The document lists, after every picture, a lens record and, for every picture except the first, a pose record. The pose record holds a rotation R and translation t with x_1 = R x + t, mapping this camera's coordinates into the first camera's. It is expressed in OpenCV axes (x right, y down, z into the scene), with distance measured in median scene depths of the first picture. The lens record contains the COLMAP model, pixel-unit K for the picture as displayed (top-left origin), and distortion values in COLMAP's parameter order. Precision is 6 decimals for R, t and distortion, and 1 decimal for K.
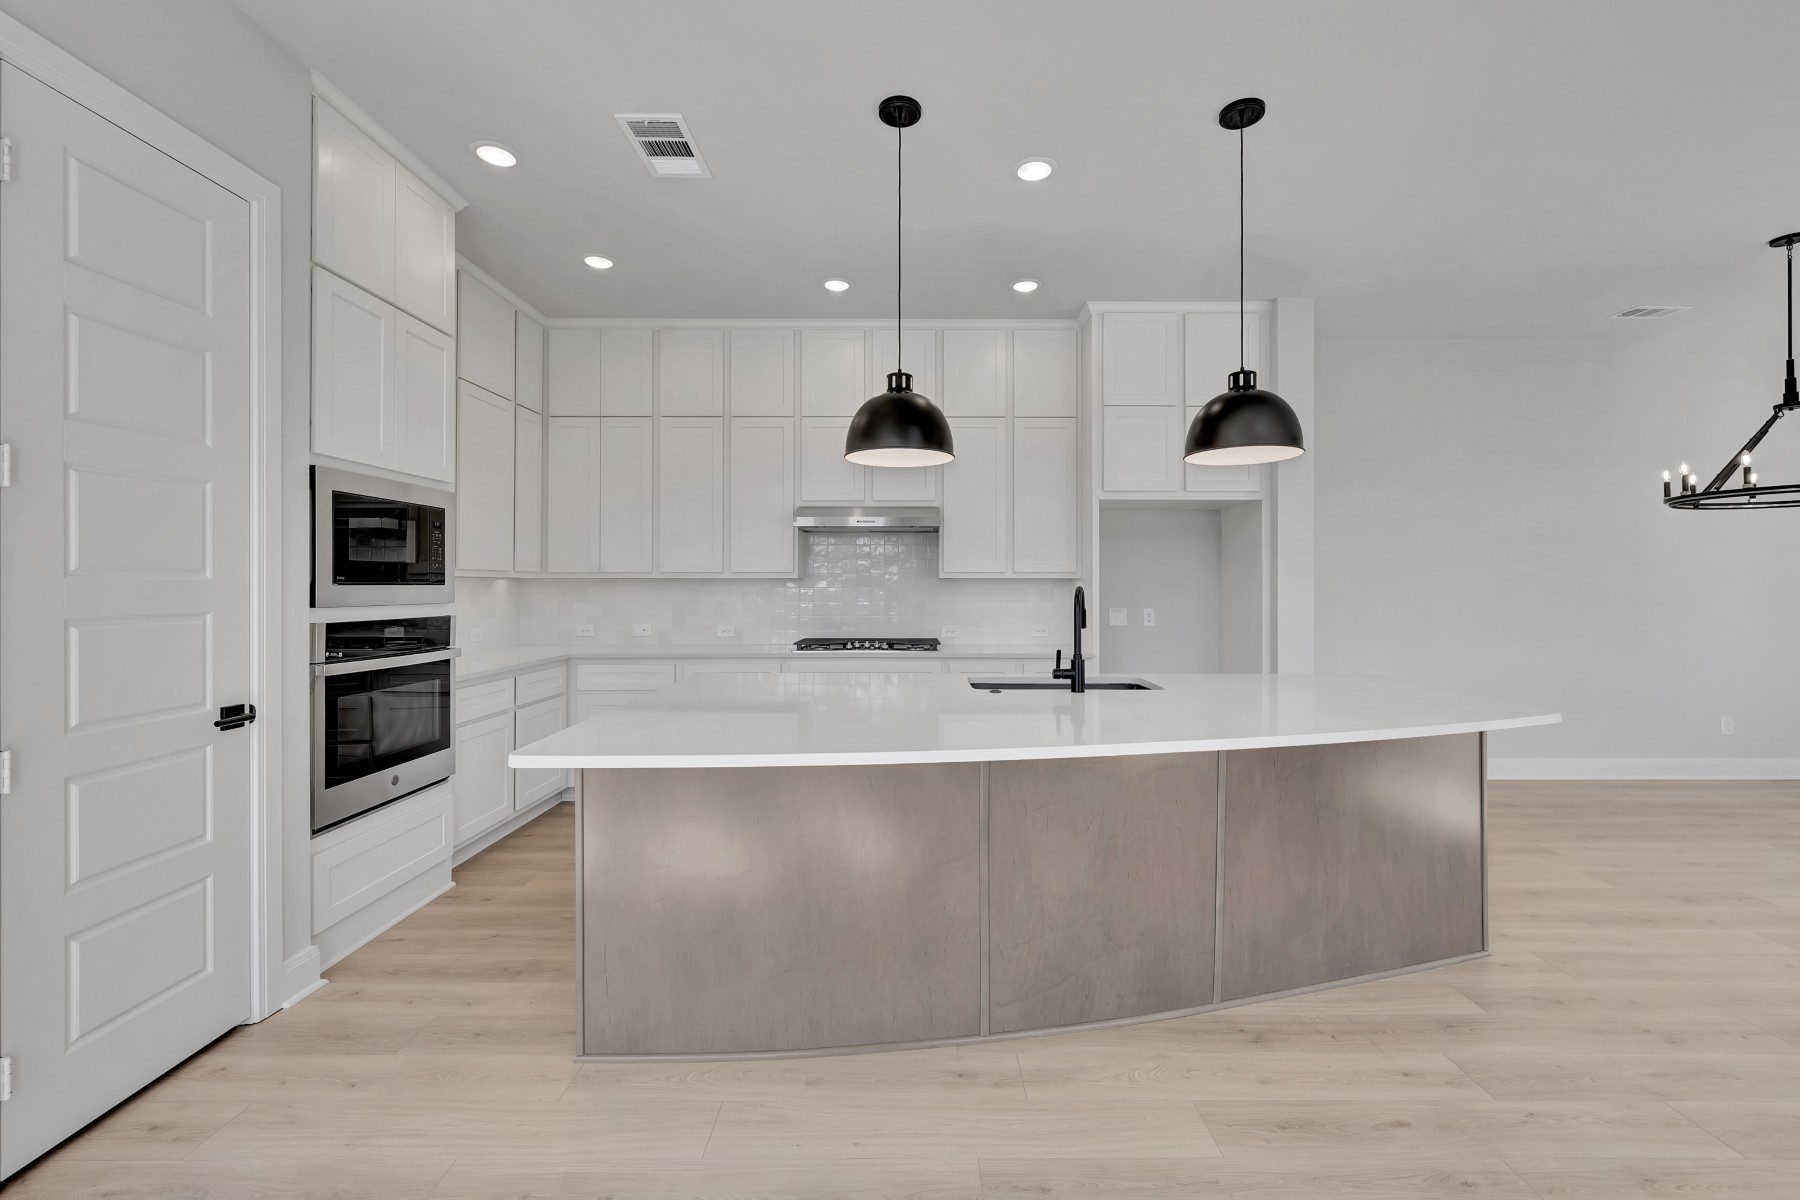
lens RADIAL K [[722.6, 0, 854.6], [0, 722.6, 582.7], [0, 0, 1]] dist [-0.001139, 0.000260]
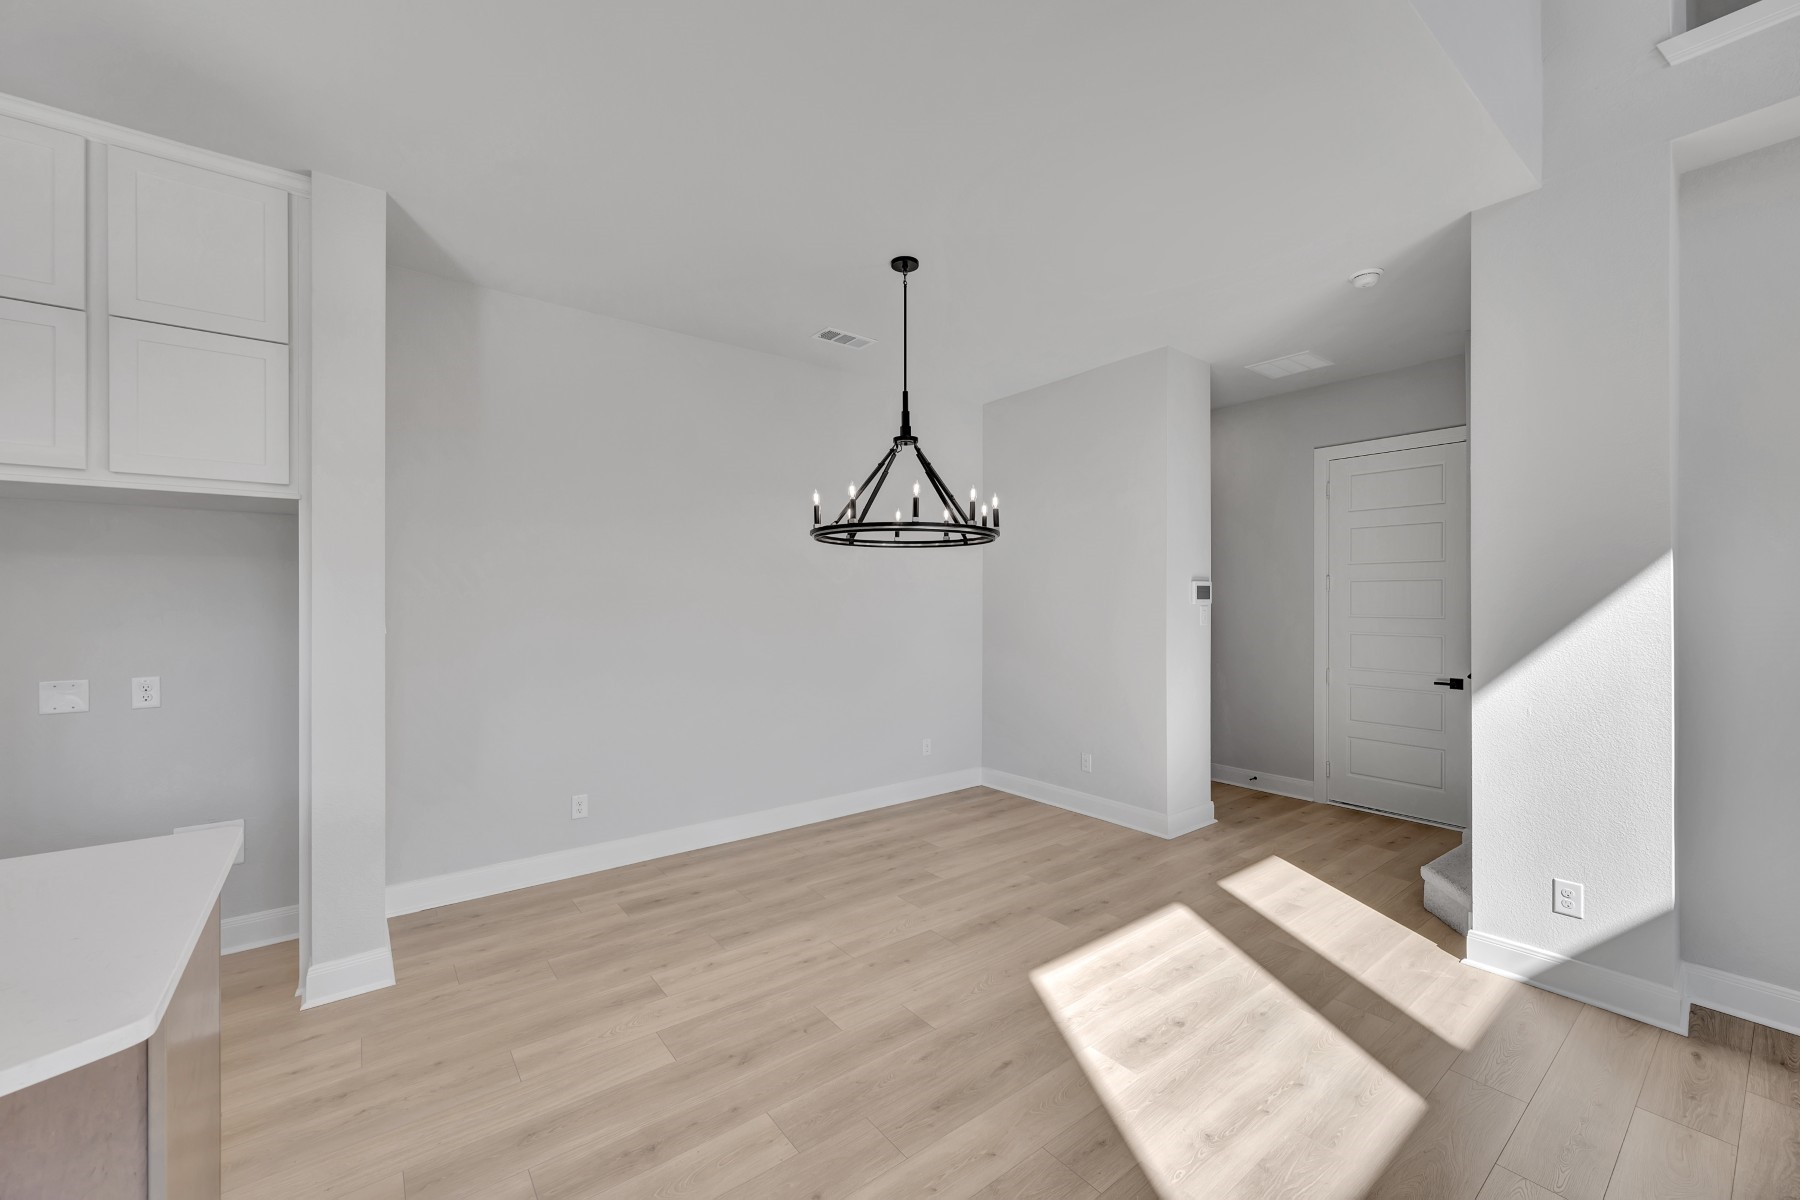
lens RADIAL K [[722.6, 0, 900.4], [0, 722.6, 595.4], [0, 0, 1]] dist [-0.001139, 0.000260]
pose [[0.782105, 0.002659, 0.623141, 0.734886], [-0.000674, 0.999994, -0.003421, -0.039054], [-0.623146, 0.002255, 0.782102, 0.276577]]
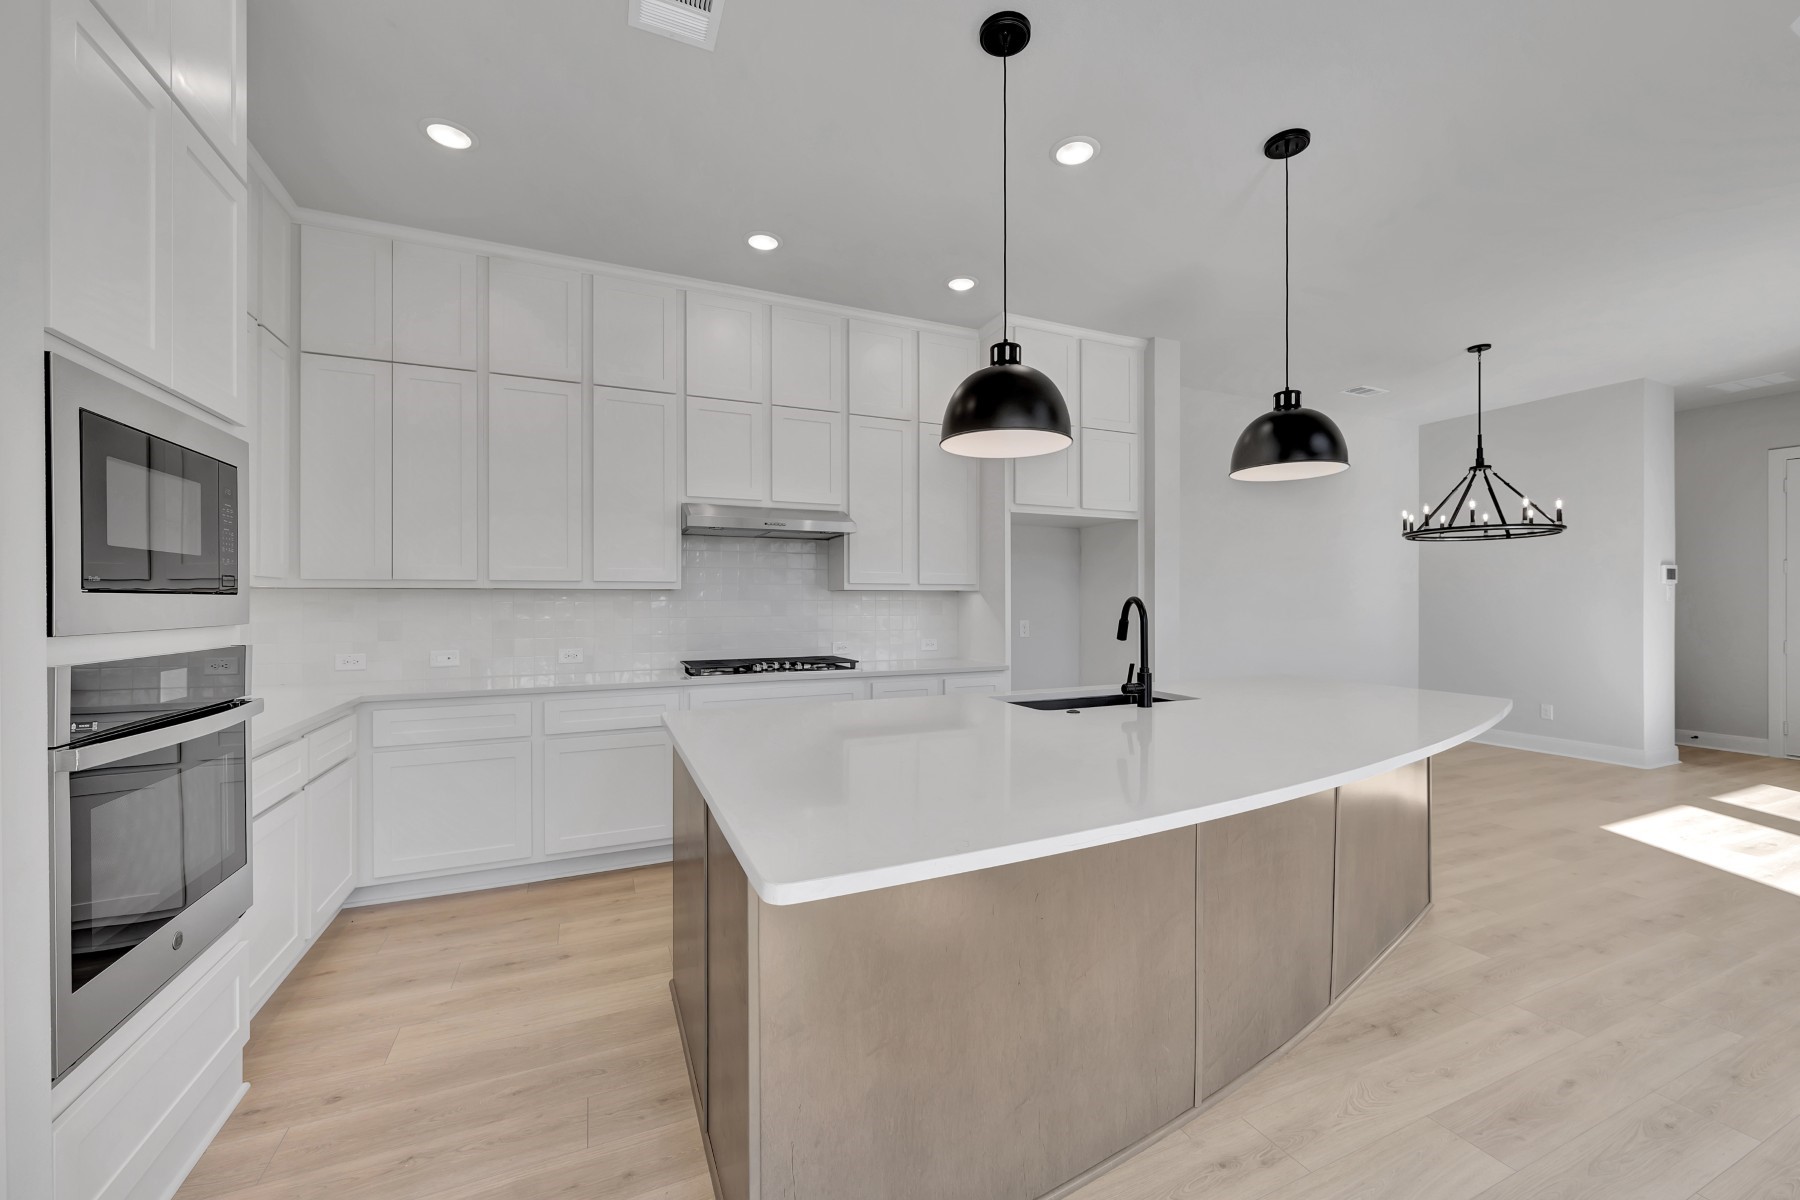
lens RADIAL K [[722.6, 0, 901.8], [0, 722.6, 601.3], [0, 0, 1]] dist [-0.001139, 0.000260]
pose [[0.906282, -0.001894, 0.422668, -0.314547], [0.000139, 0.999991, 0.004184, 0.006411], [-0.422673, -0.003733, 0.906275, 0.219491]]
